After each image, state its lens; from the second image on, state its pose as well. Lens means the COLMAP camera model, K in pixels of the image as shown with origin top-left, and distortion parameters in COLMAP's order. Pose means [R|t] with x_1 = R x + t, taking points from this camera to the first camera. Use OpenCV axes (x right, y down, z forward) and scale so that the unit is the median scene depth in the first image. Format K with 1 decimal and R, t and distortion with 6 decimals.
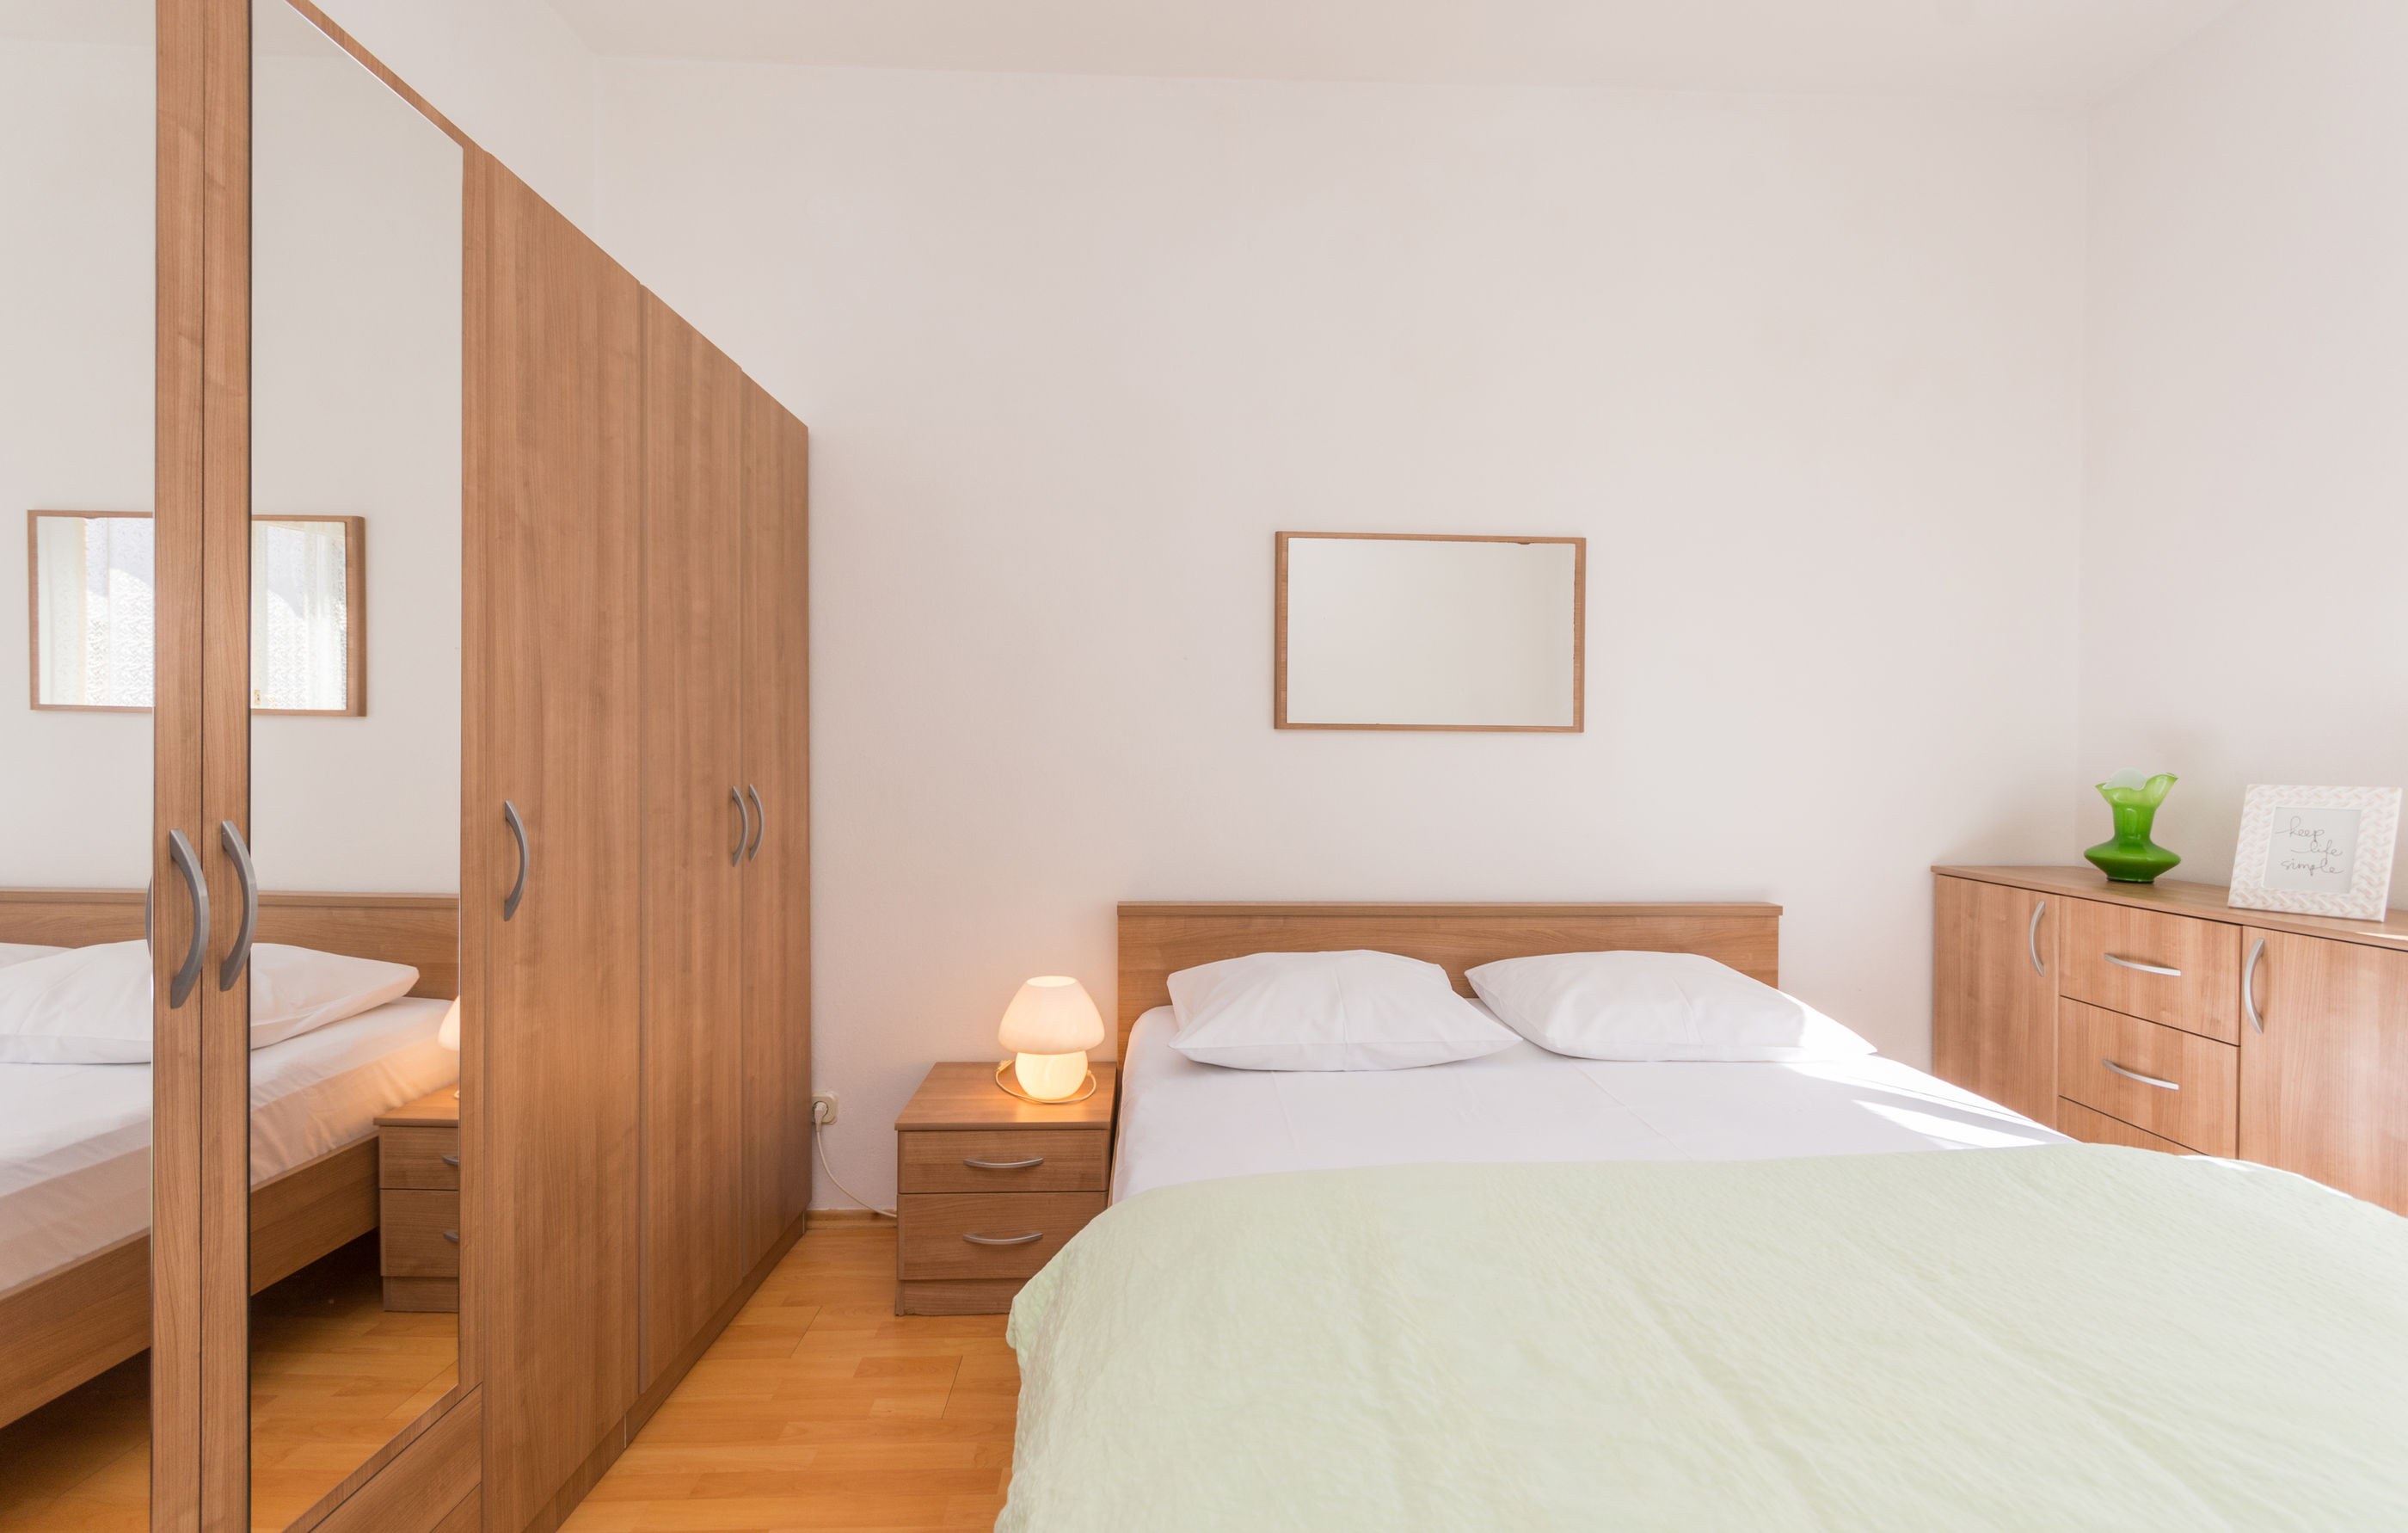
lens RADIAL K [[1055.5, 0, 1237.9], [0, 1055.5, 756.1], [0, 0, 1]] dist [0.004684, 0.000856]
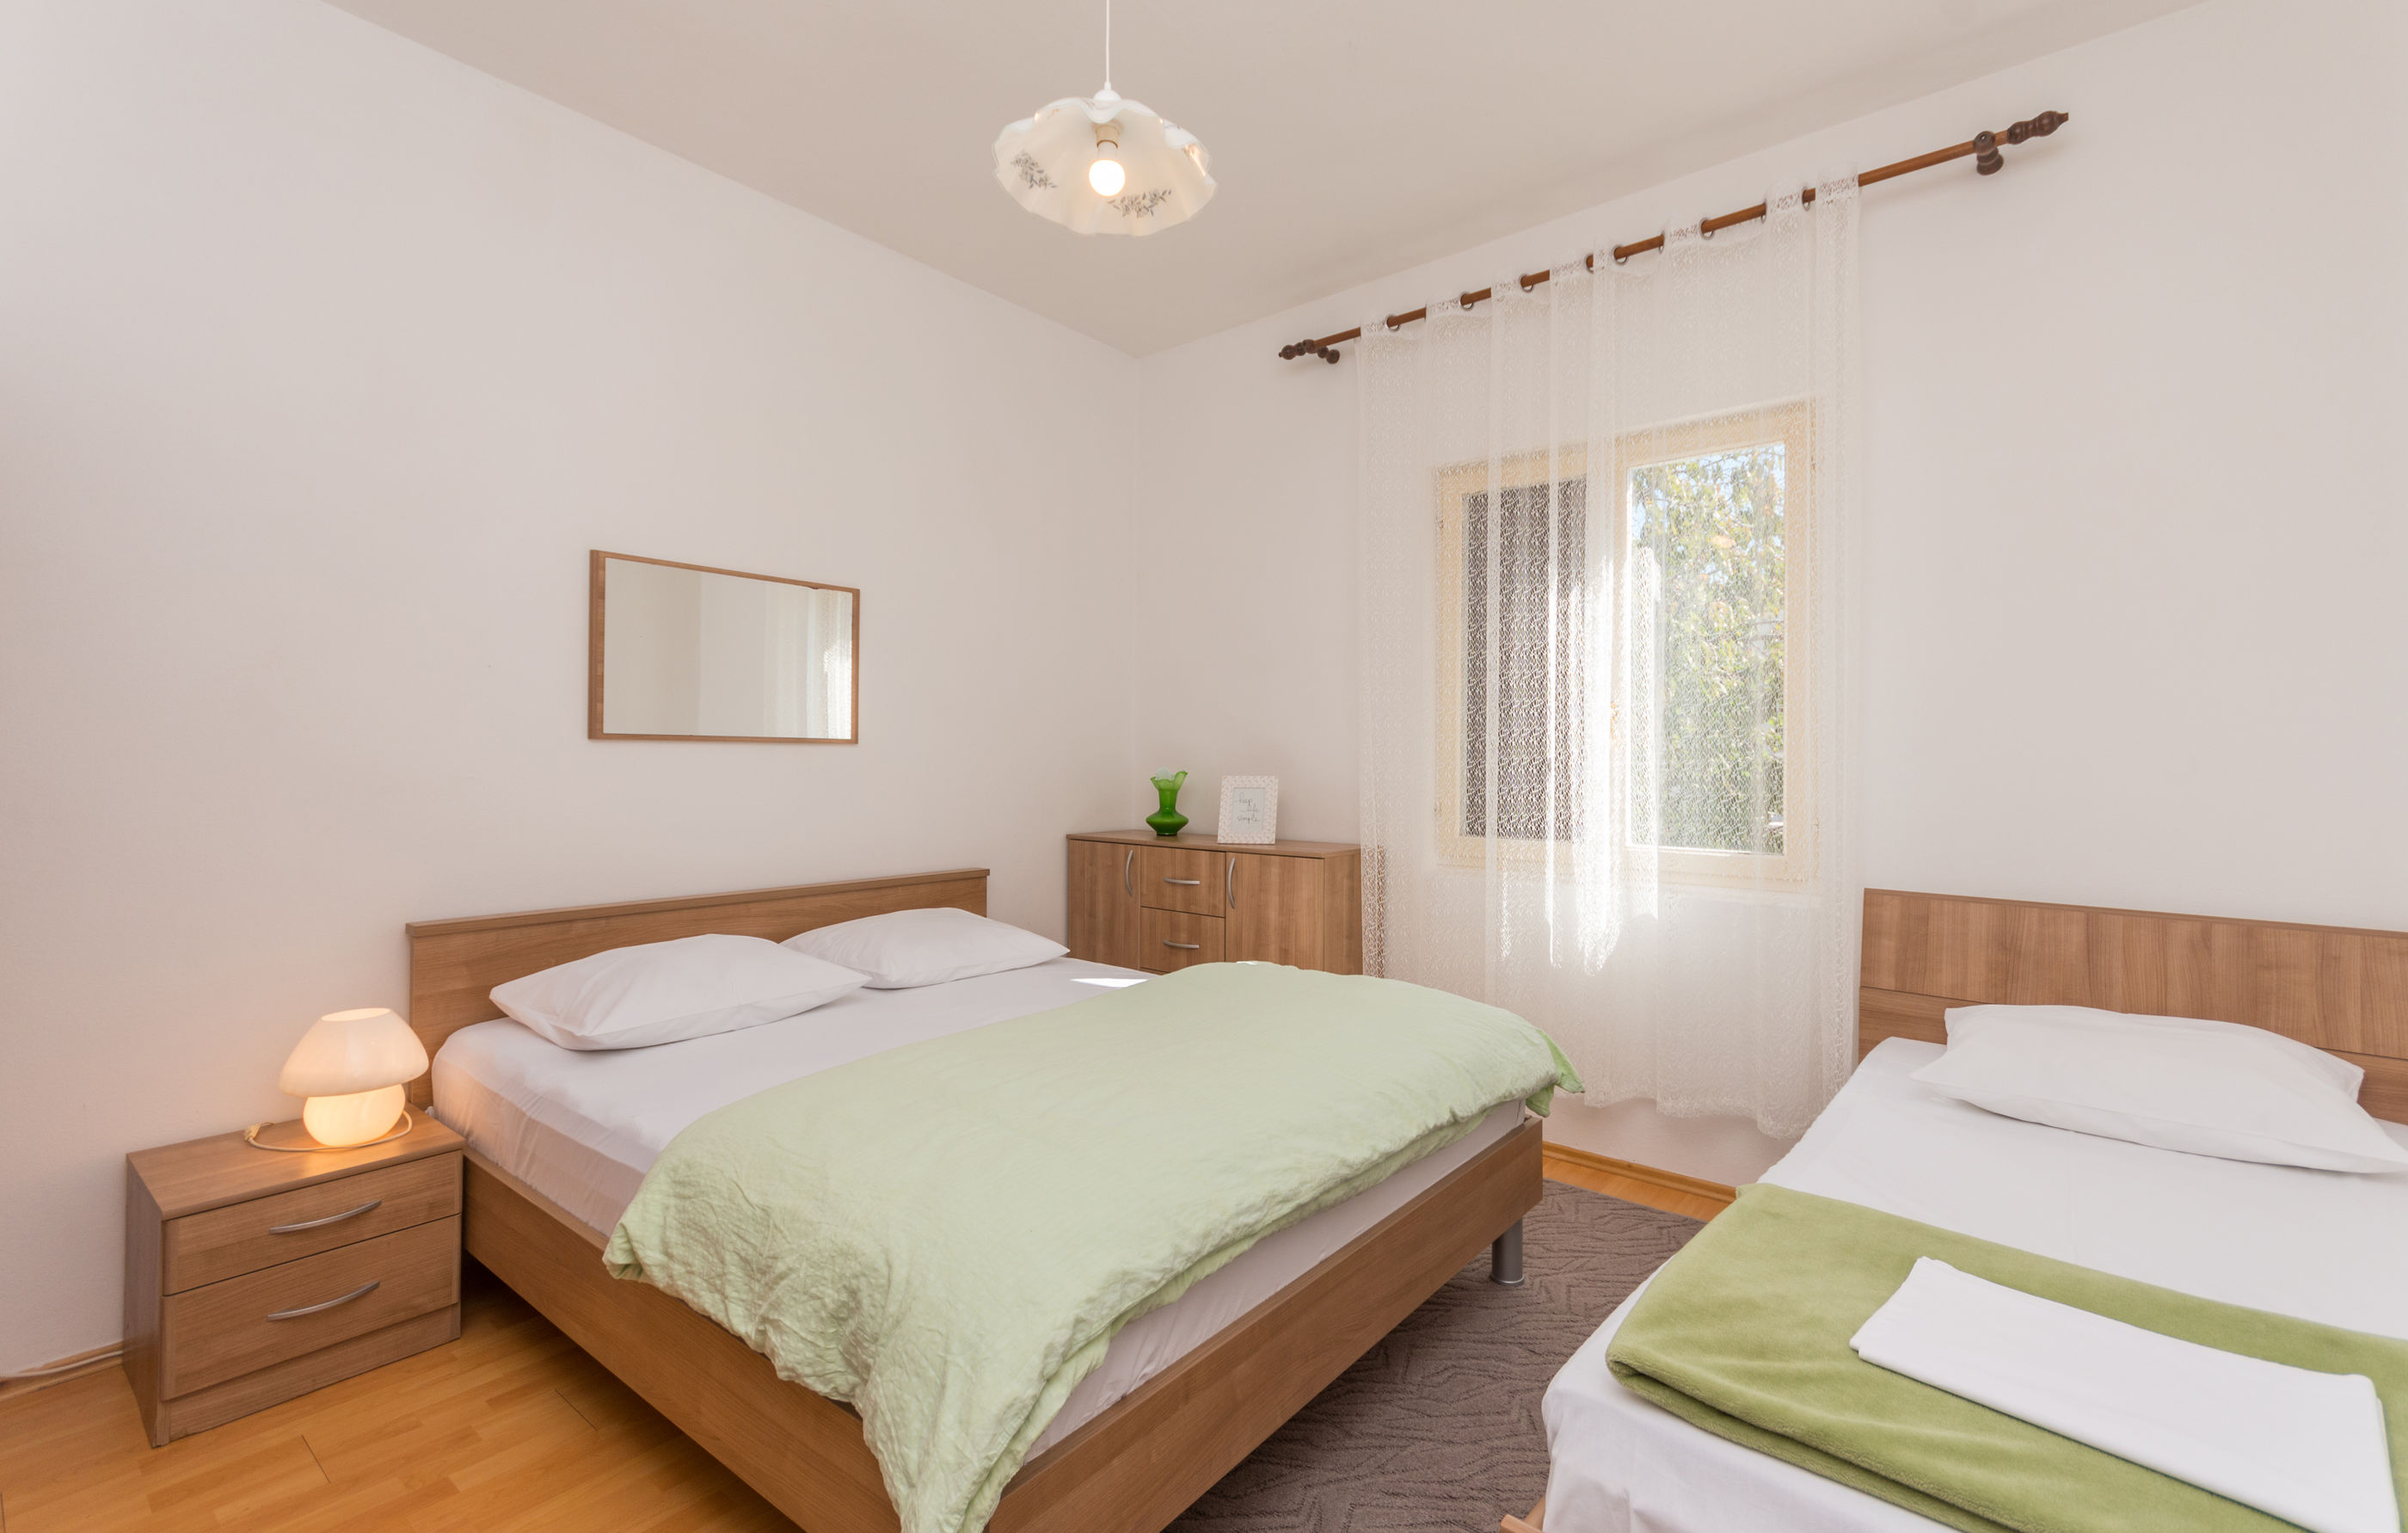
lens RADIAL K [[1057.4, 0, 1217.0], [0, 1057.4, 758.6], [0, 0, 1]] dist [0.009123, -0.000092]
pose [[0.654306, -0.004264, 0.756218, -0.375309], [0.008130, 0.999966, -0.001396, 0.000254], [-0.756187, 0.007062, 0.654318, -0.158711]]
